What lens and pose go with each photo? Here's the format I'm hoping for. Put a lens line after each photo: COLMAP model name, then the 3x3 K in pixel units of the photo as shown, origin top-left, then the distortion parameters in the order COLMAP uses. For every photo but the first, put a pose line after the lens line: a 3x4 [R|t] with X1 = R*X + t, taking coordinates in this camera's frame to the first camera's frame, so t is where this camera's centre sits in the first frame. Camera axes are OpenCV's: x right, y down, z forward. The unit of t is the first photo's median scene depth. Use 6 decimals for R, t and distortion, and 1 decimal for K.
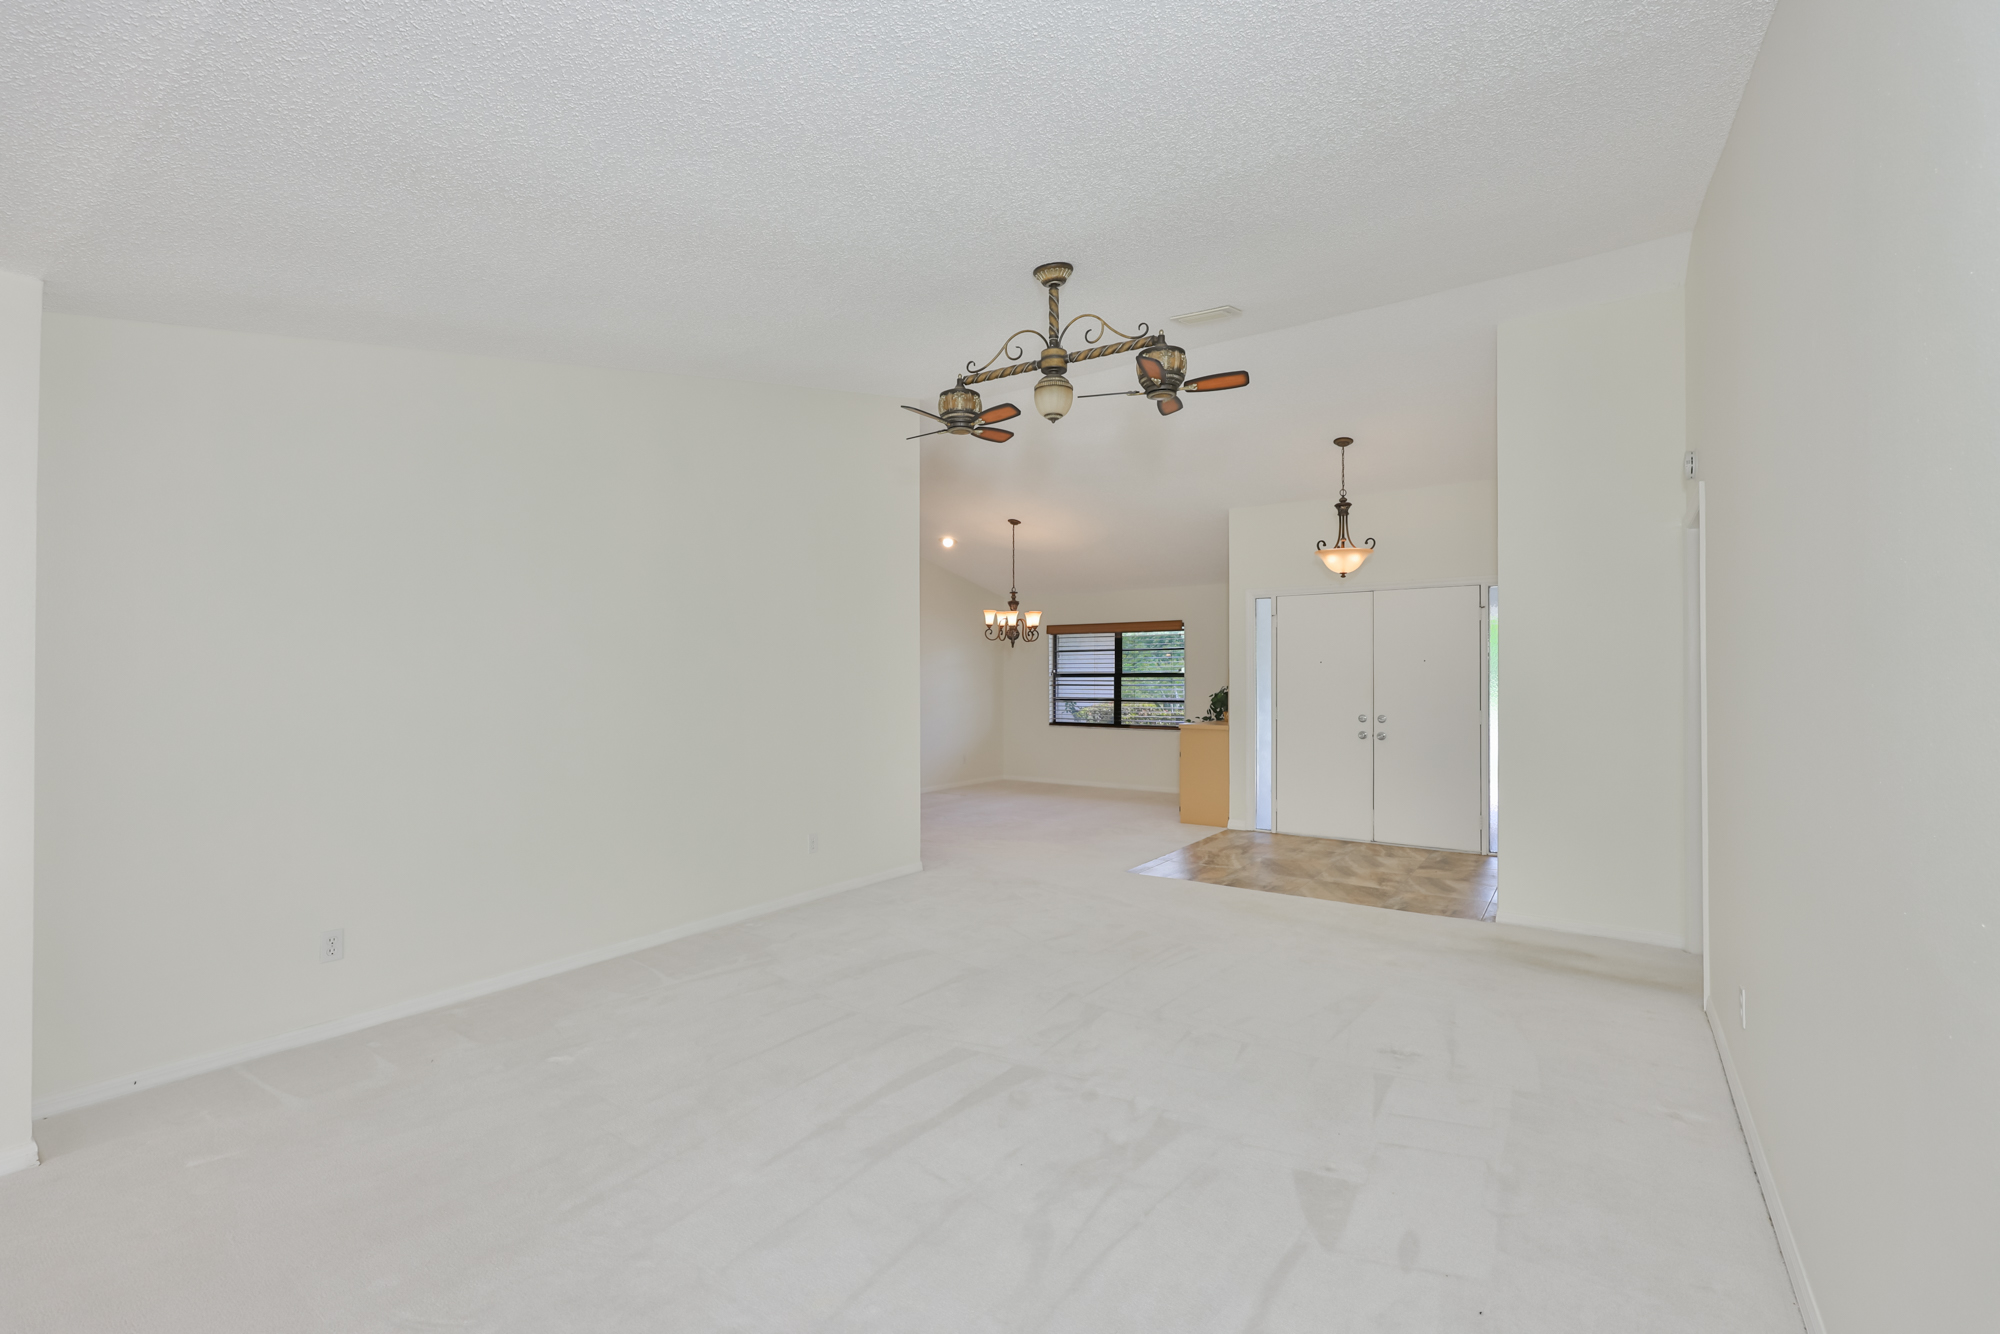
lens RADIAL K [[849.2, 0, 1011.0], [0, 849.2, 661.7], [0, 0, 1]] dist [-0.001843, 0.000341]
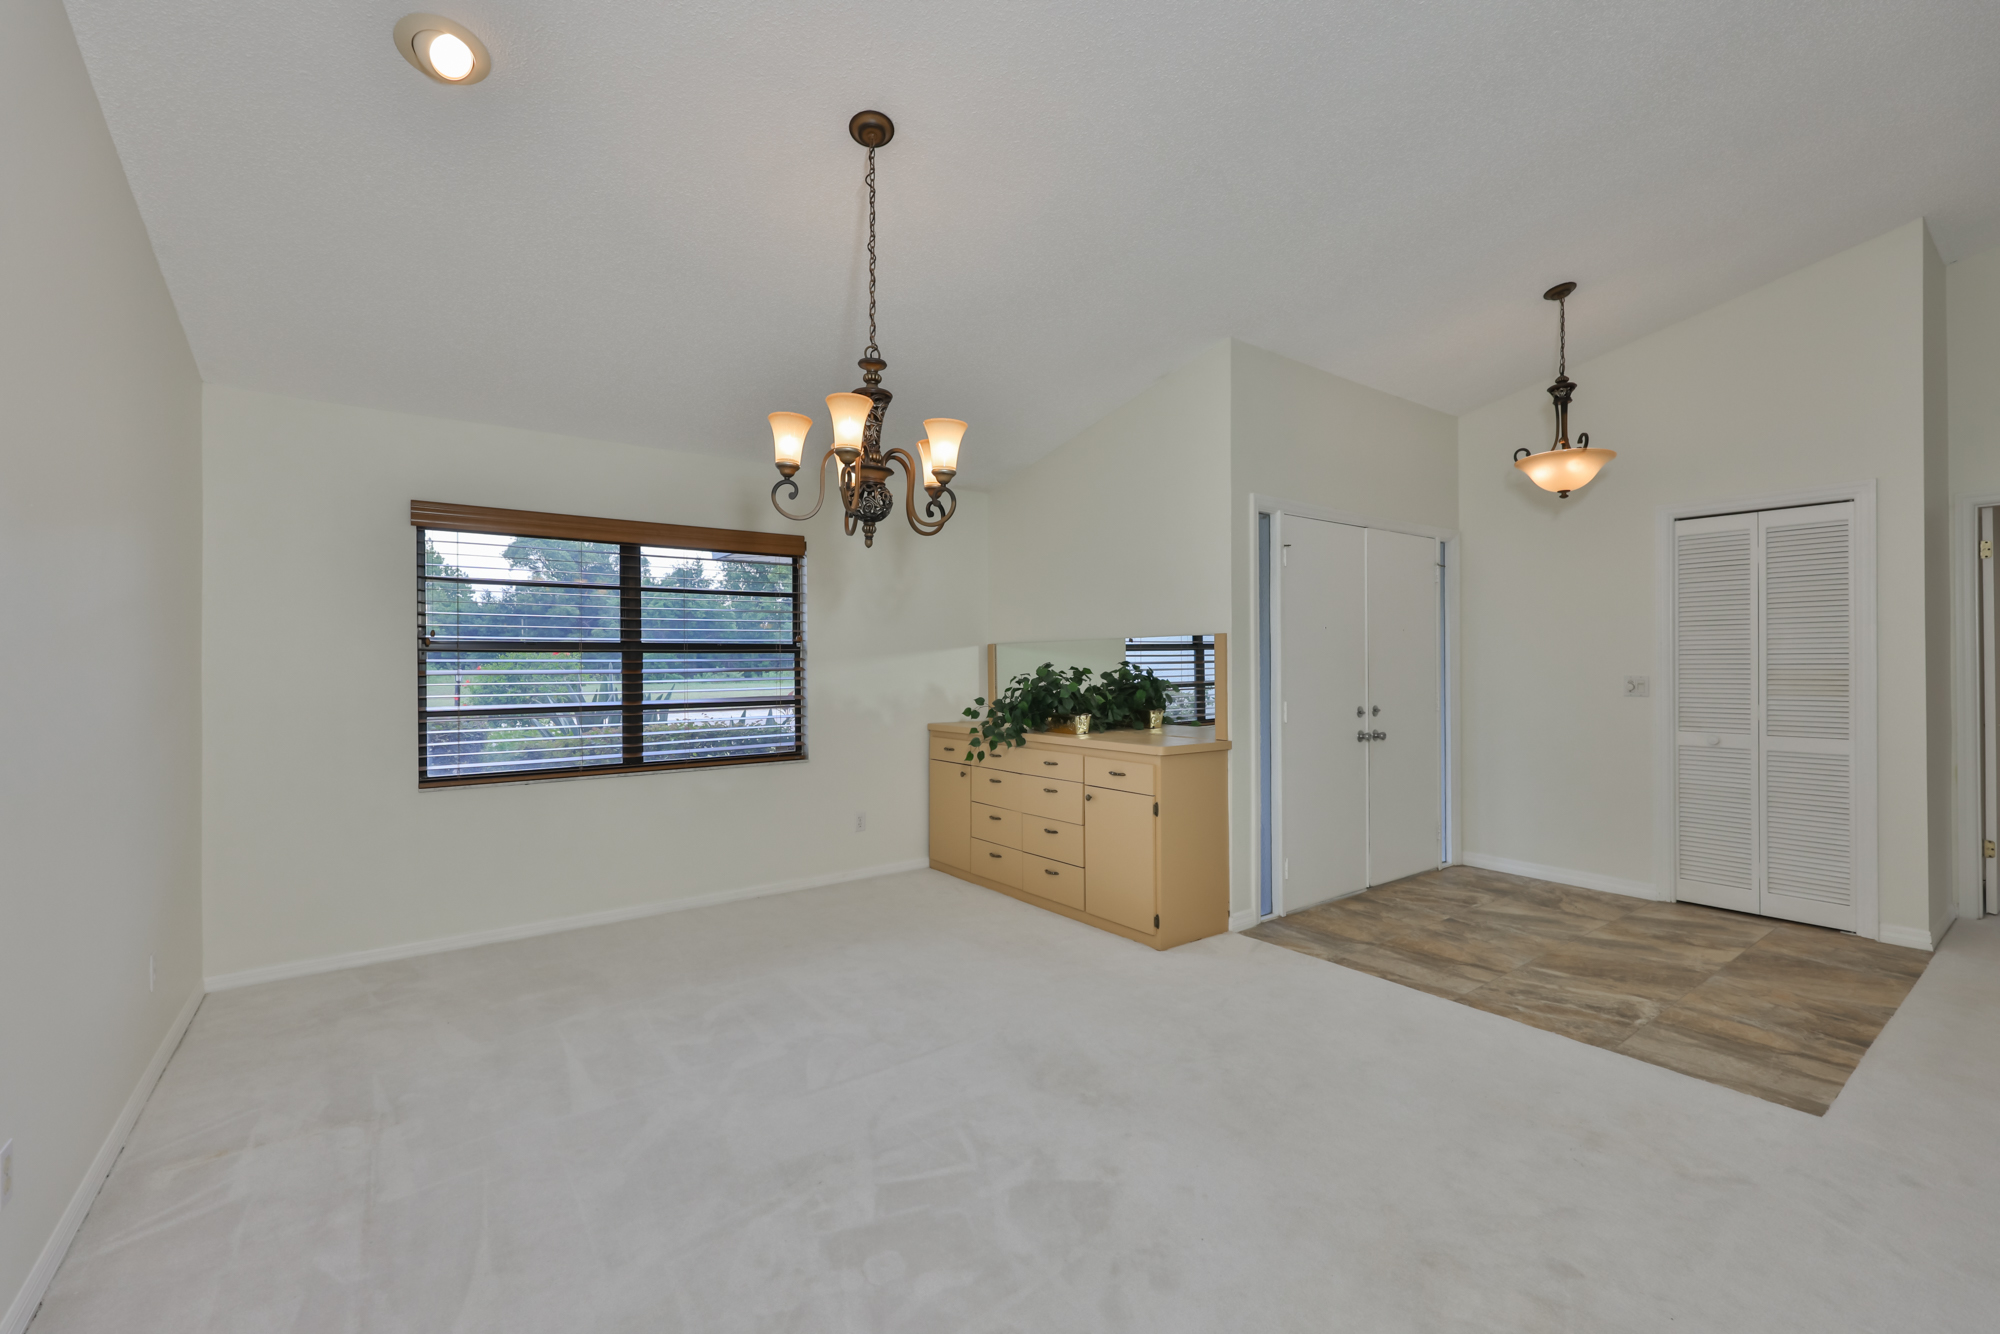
lens RADIAL K [[849.2, 0, 1011.0], [0, 849.2, 661.7], [0, 0, 1]] dist [-0.001843, 0.000341]
pose [[0.329150, -0.009570, 0.944229, -0.367532], [-0.013576, 0.999797, 0.014866, 0.023118], [-0.944180, -0.017712, 0.328953, 1.183174]]
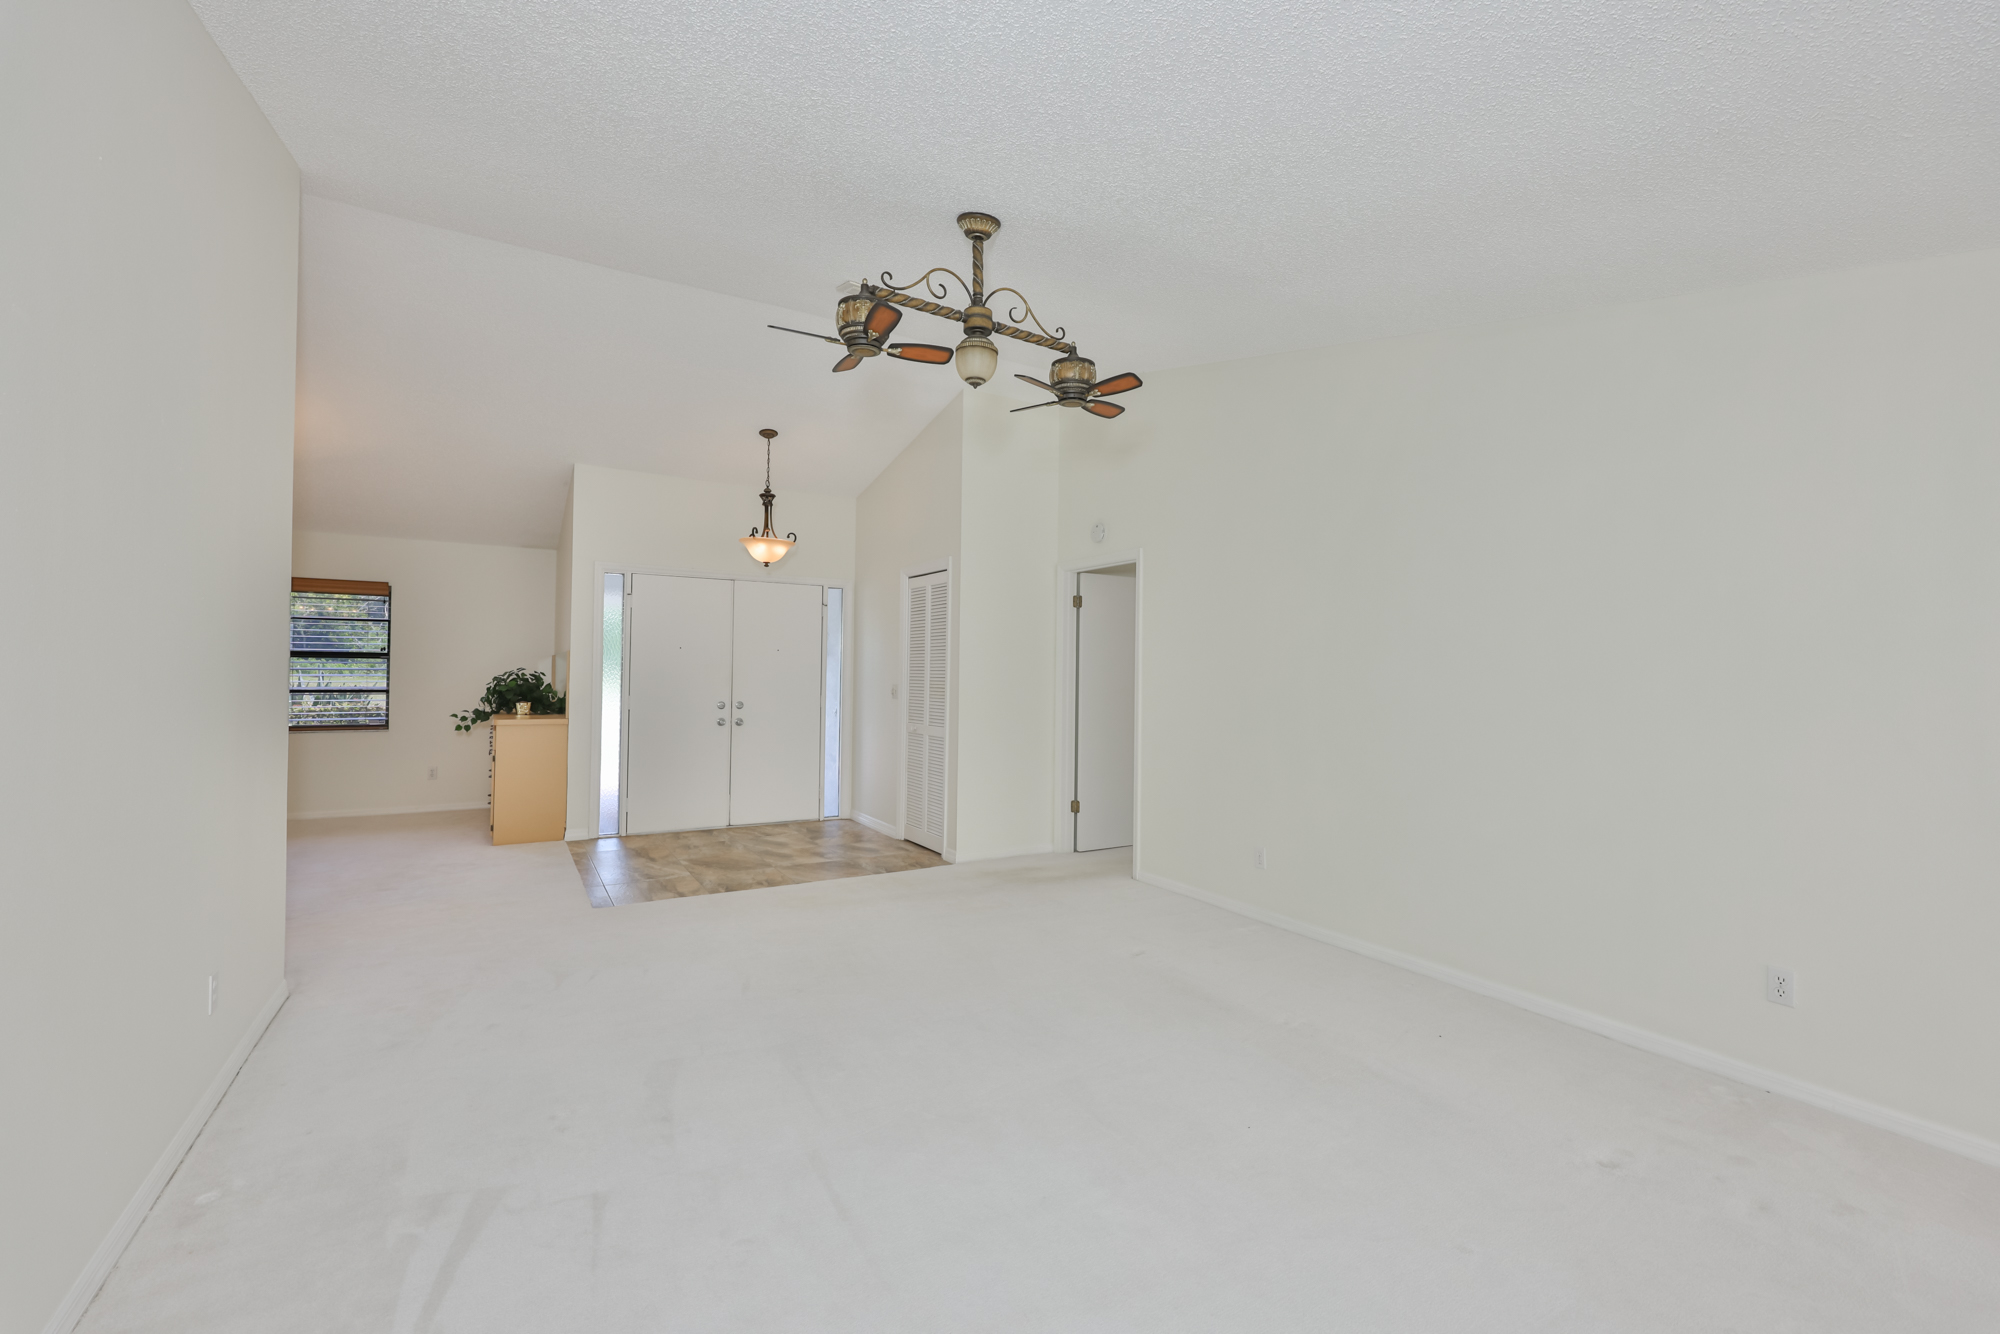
lens RADIAL K [[849.2, 0, 1011.0], [0, 849.2, 661.7], [0, 0, 1]] dist [-0.001843, 0.000341]
pose [[0.418153, 0.016062, 0.908234, -0.405836], [-0.032514, 0.999468, -0.002705, 0.007697], [-0.907794, -0.028399, 0.418453, 0.306301]]
